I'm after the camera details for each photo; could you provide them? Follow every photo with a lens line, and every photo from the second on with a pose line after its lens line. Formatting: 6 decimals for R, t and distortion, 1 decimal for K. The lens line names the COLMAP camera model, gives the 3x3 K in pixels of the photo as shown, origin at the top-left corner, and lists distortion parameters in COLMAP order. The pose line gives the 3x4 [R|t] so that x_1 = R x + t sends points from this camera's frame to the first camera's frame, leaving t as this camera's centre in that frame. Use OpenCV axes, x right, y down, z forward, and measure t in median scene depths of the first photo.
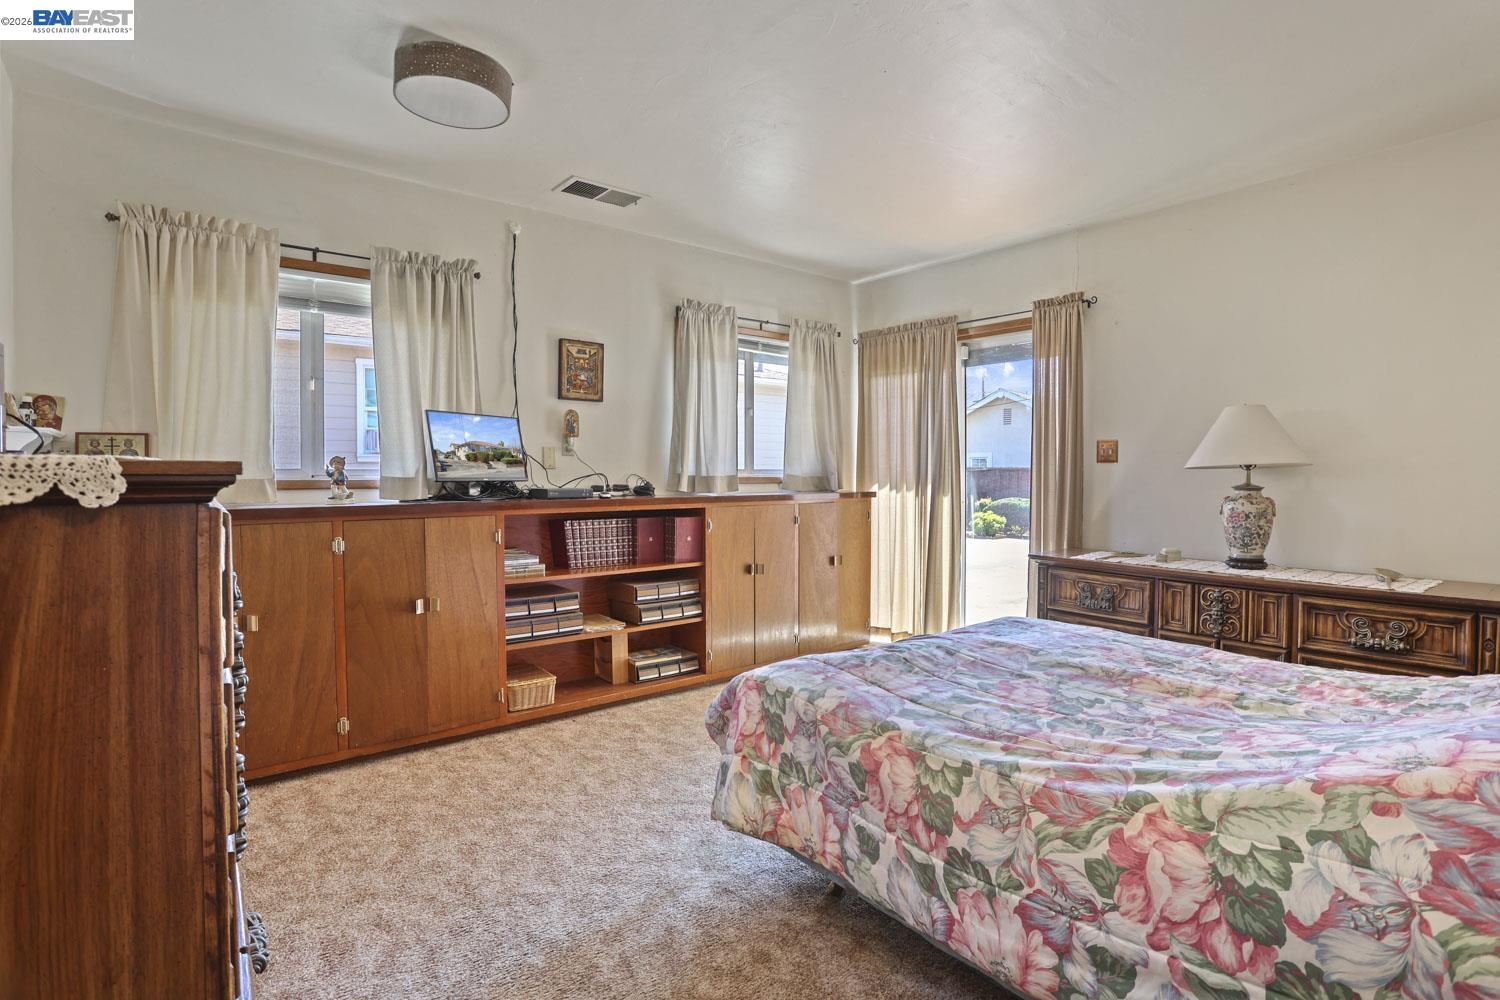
lens RADIAL K [[730.0, 0, 791.9], [0, 730.0, 479.1], [0, 0, 1]] dist [-0.003065, 0.000857]
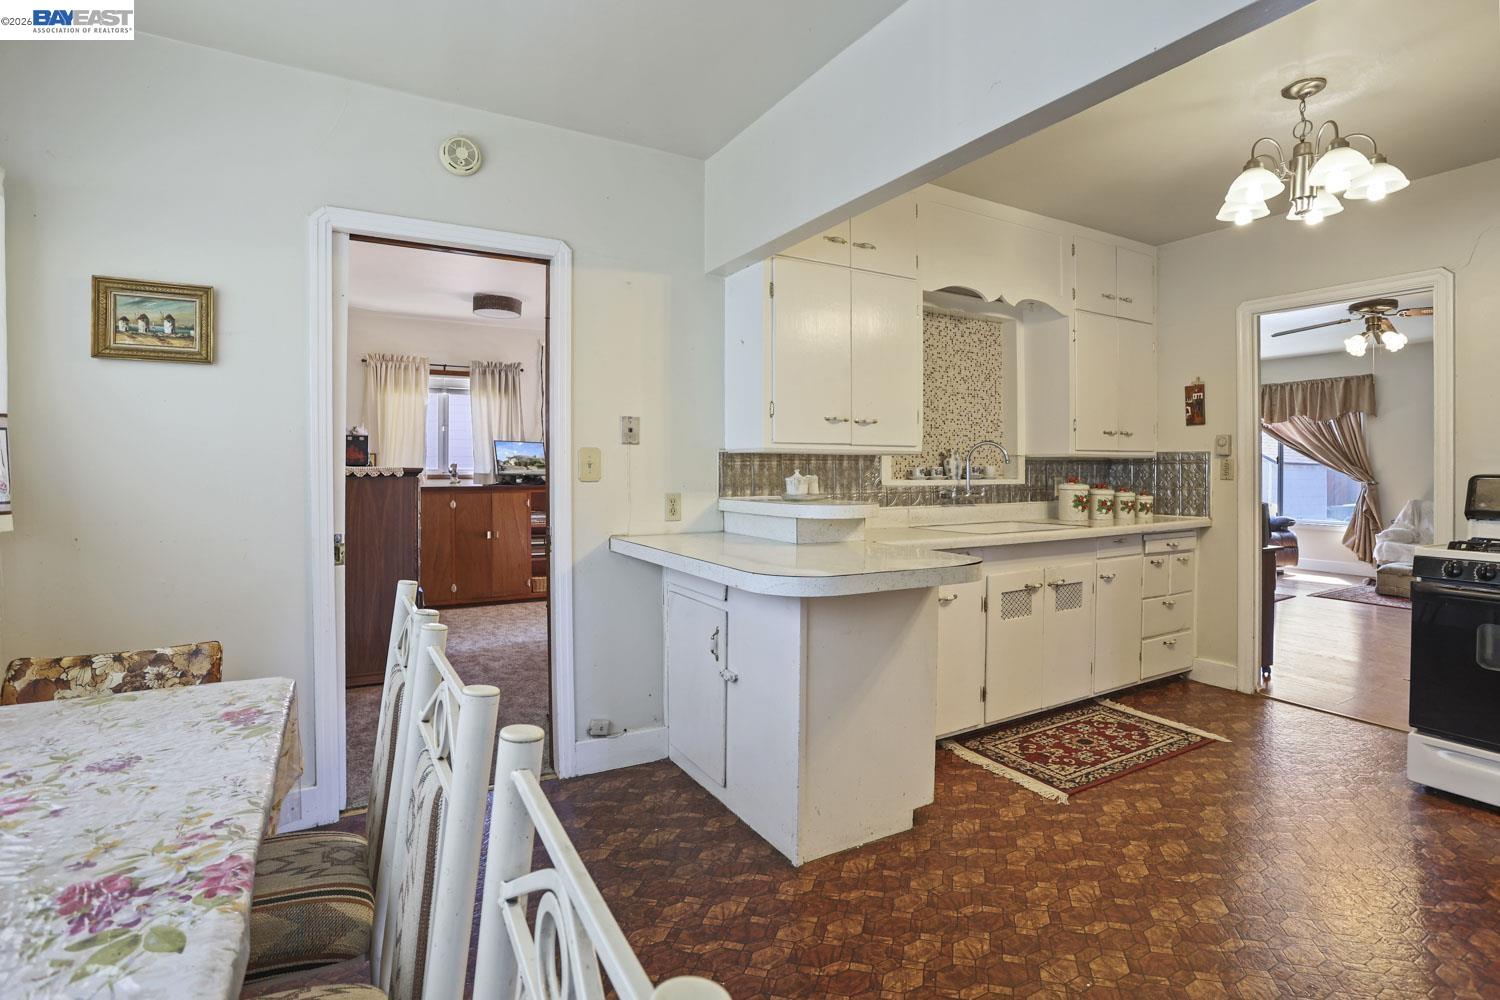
lens RADIAL K [[730.0, 0, 785.9], [0, 730.0, 474.5], [0, 0, 1]] dist [-0.003065, 0.000857]
pose [[0.988134, 0.005560, -0.153491, 0.618027], [-0.006738, 0.999952, -0.007156, 0.009865], [0.153443, 0.008106, 0.988124, -0.890192]]
